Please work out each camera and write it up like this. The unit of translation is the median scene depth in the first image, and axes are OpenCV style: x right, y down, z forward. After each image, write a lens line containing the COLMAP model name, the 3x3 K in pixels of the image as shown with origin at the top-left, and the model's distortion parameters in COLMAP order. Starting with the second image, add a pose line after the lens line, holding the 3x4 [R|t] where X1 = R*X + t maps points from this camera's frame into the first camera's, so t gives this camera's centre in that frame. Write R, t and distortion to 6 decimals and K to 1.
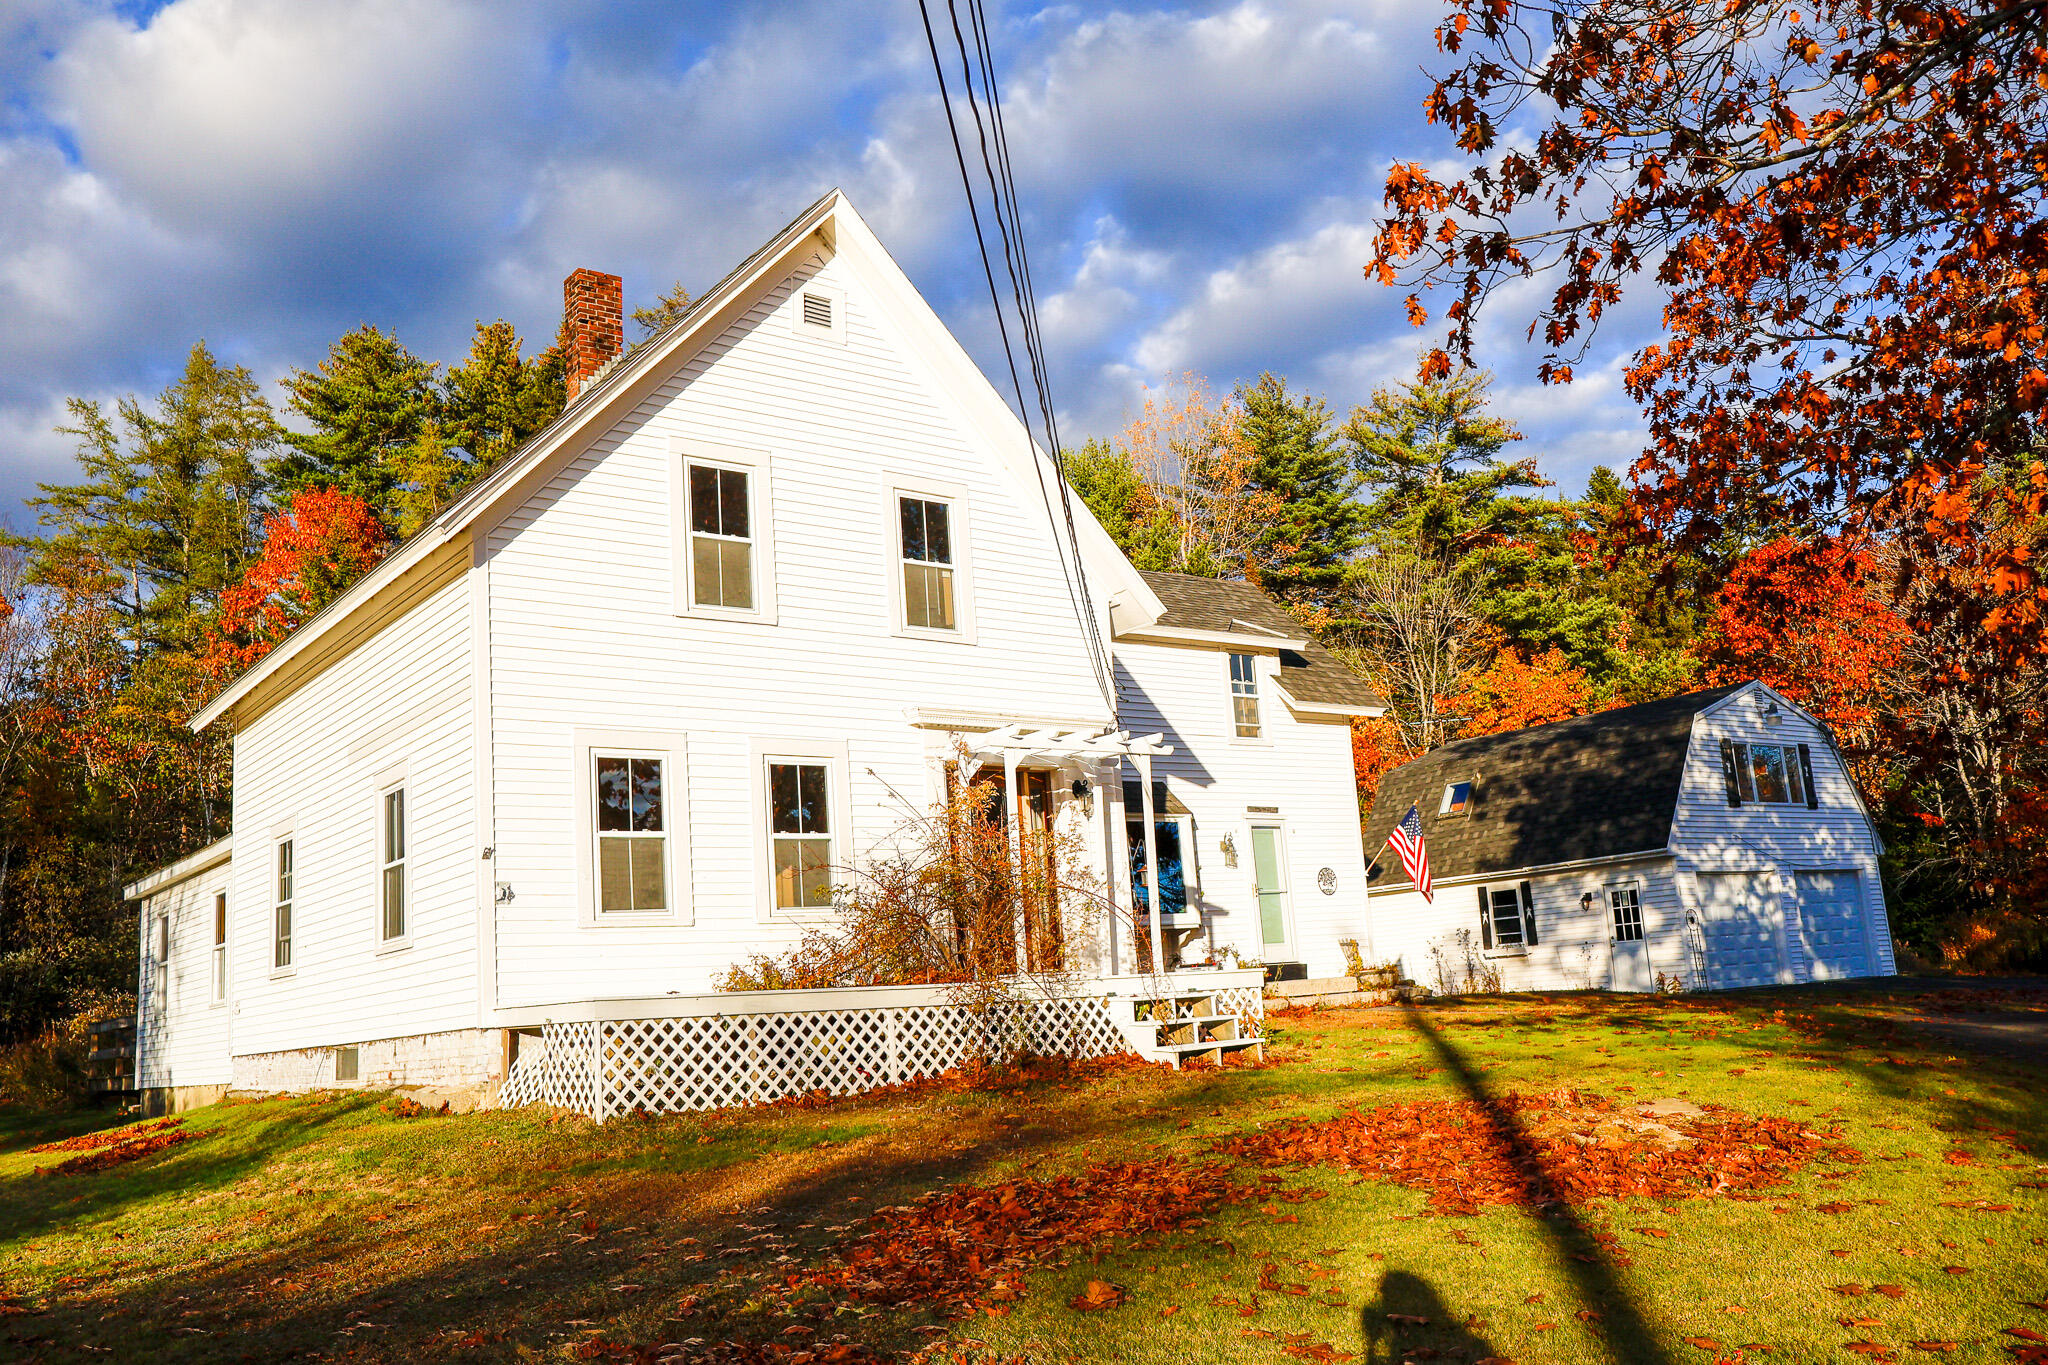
lens RADIAL K [[1684.4, 0, 1024.0], [0, 1684.4, 682.5], [0, 0, 1]] dist [-0.045233, -0.001720]
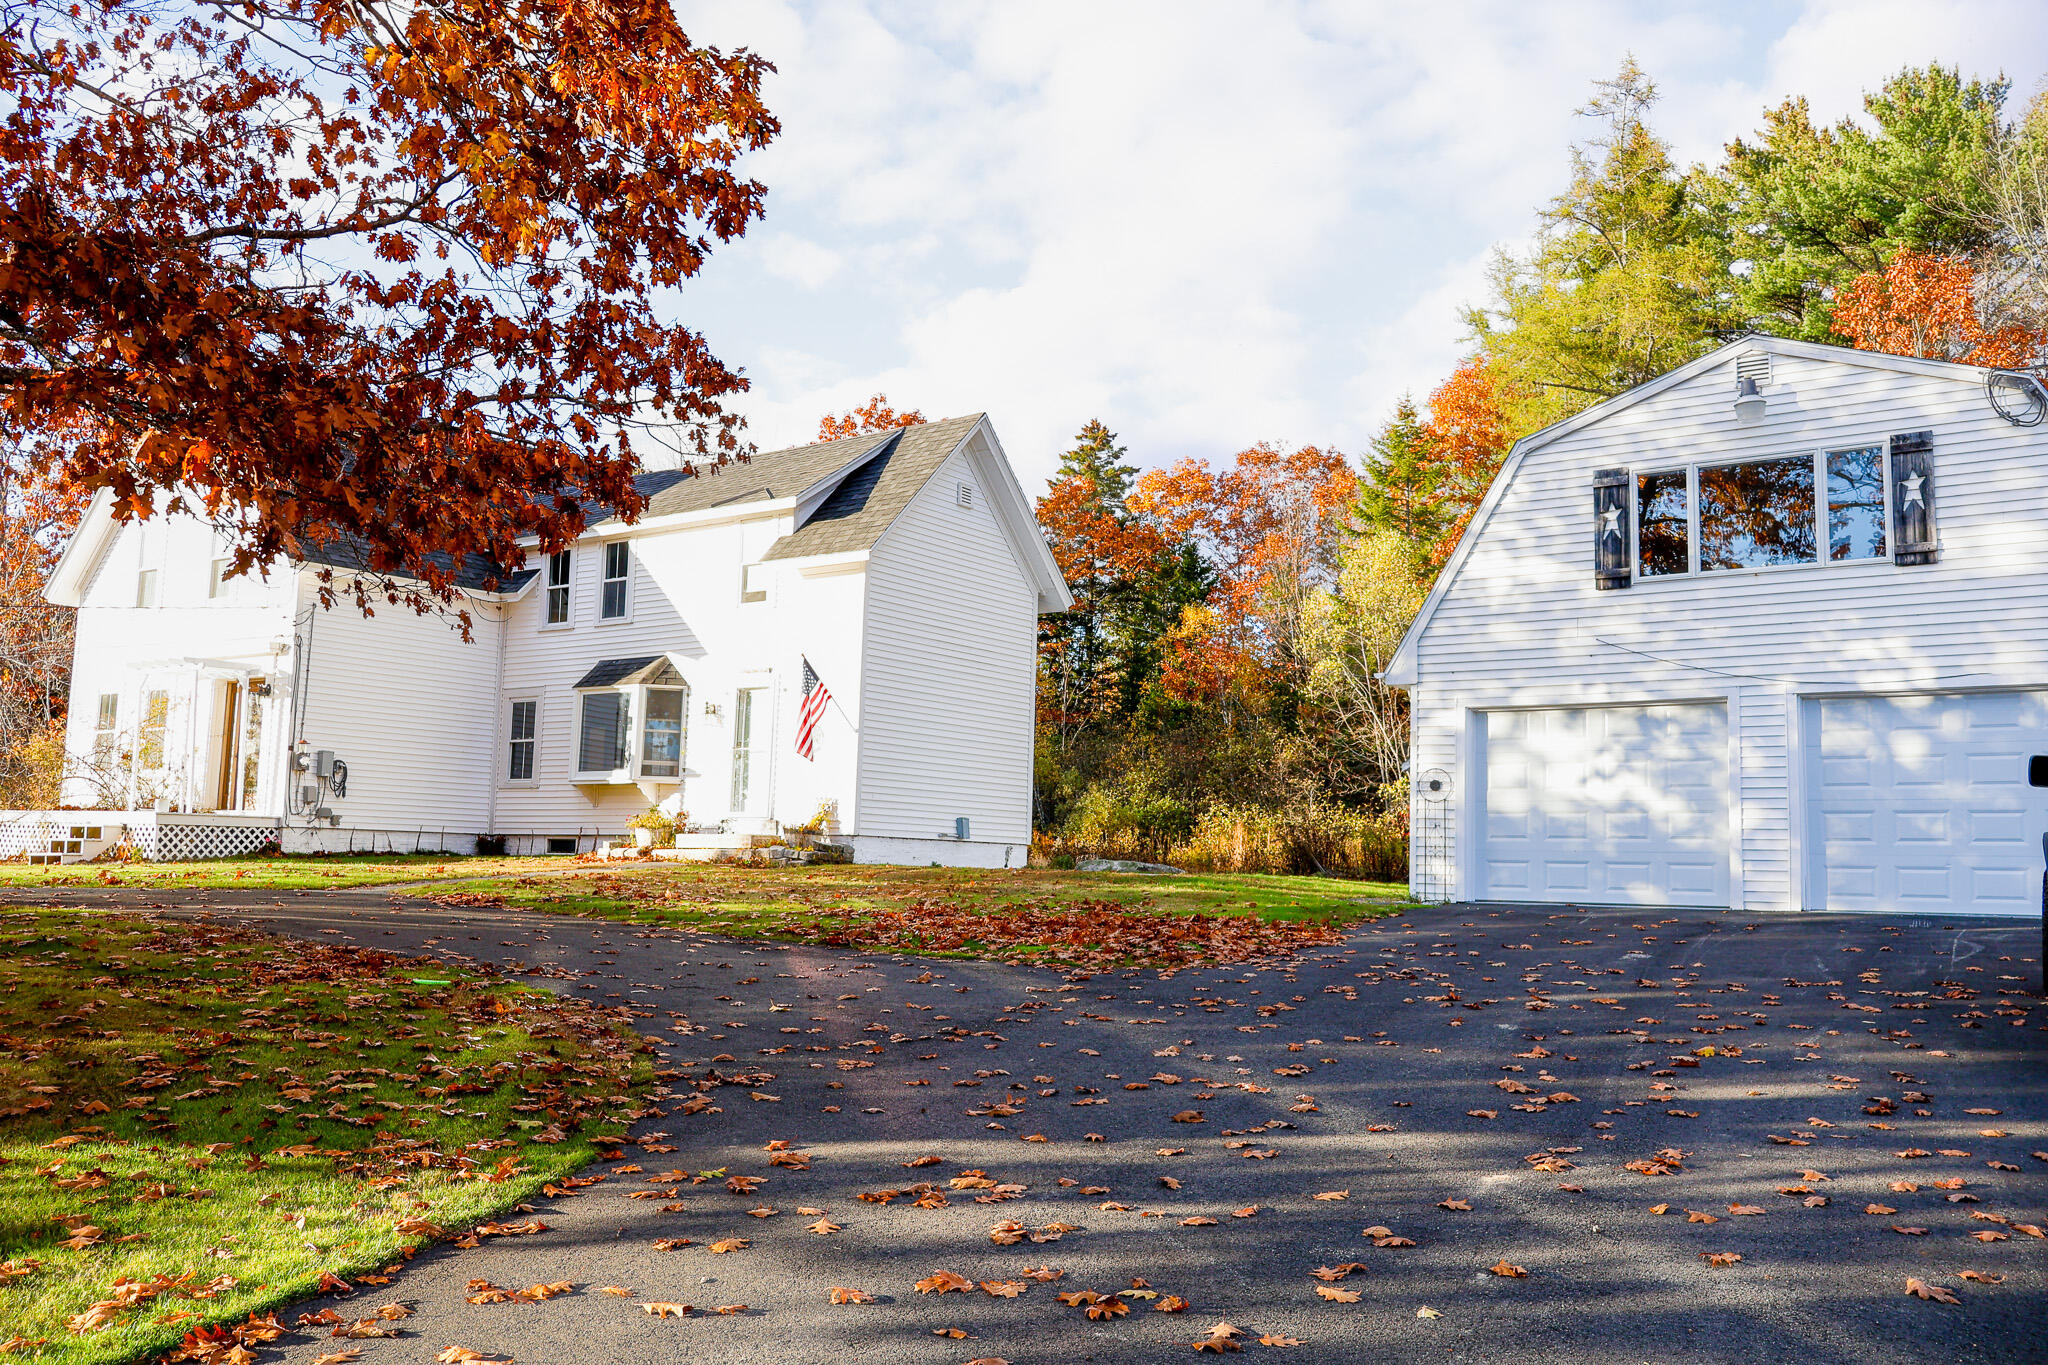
lens RADIAL K [[1684.4, 0, 1024.0], [0, 1684.4, 682.5], [0, 0, 1]] dist [-0.045233, -0.001720]
pose [[0.294043, -0.030902, -0.955292, 1.970455], [0.139154, 0.990212, 0.010801, 0.157237], [0.945608, -0.136109, 0.295465, 1.366655]]
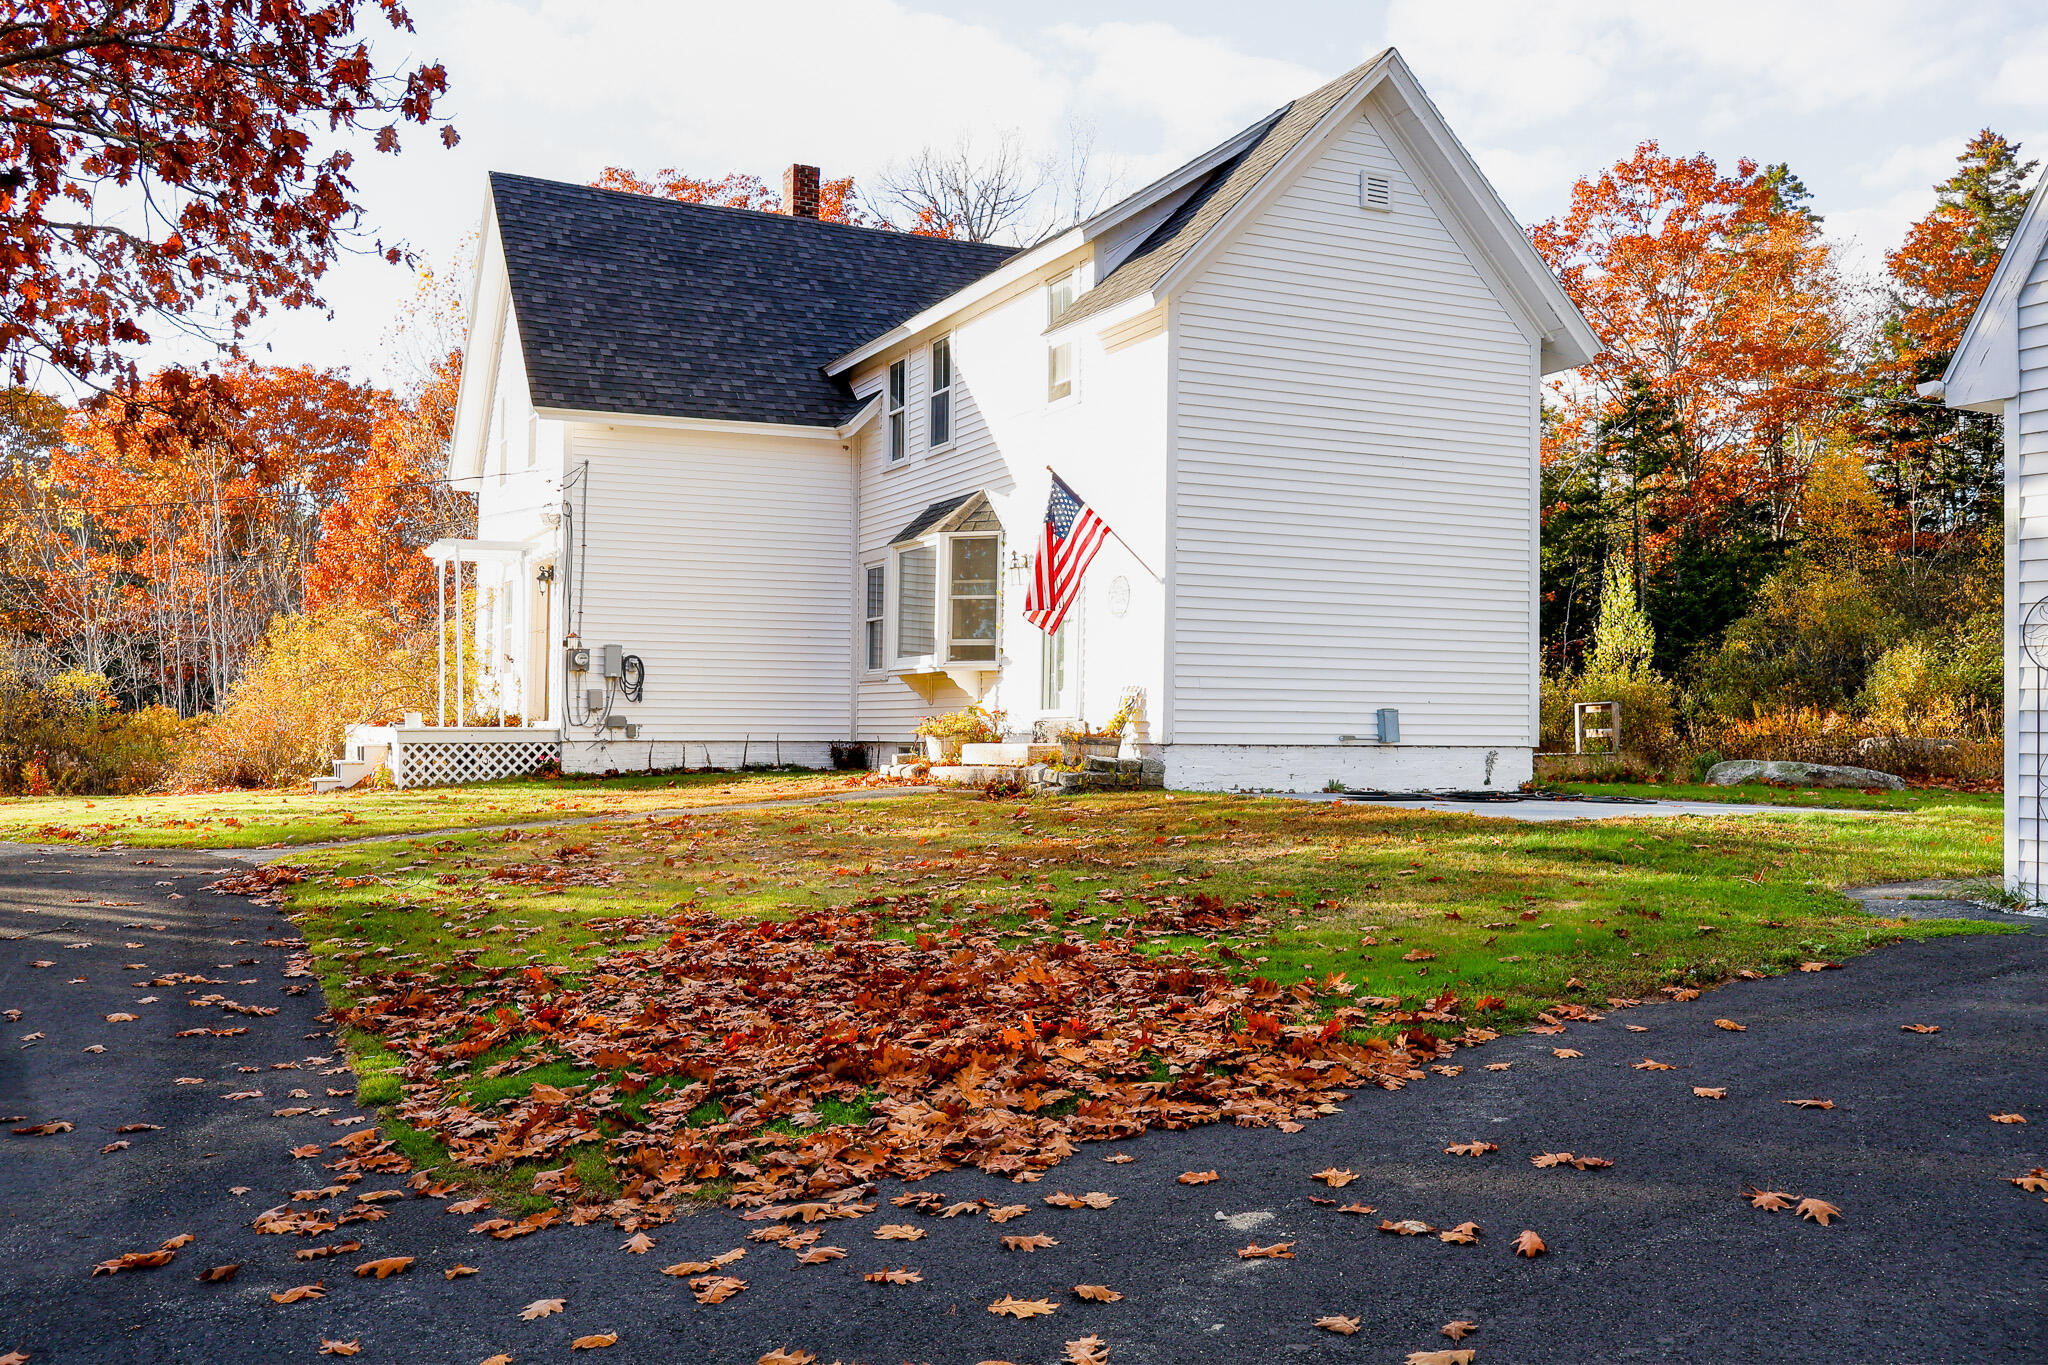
lens RADIAL K [[1785.3, 0, 1028.4], [0, 1785.3, 705.2], [0, 0, 1]] dist [-0.046137, 0.058616]
pose [[-0.216946, 0.055366, -0.974612, 1.442464], [0.193863, 0.980948, 0.012572, 0.246991], [0.956740, -0.186213, -0.223547, 1.857957]]
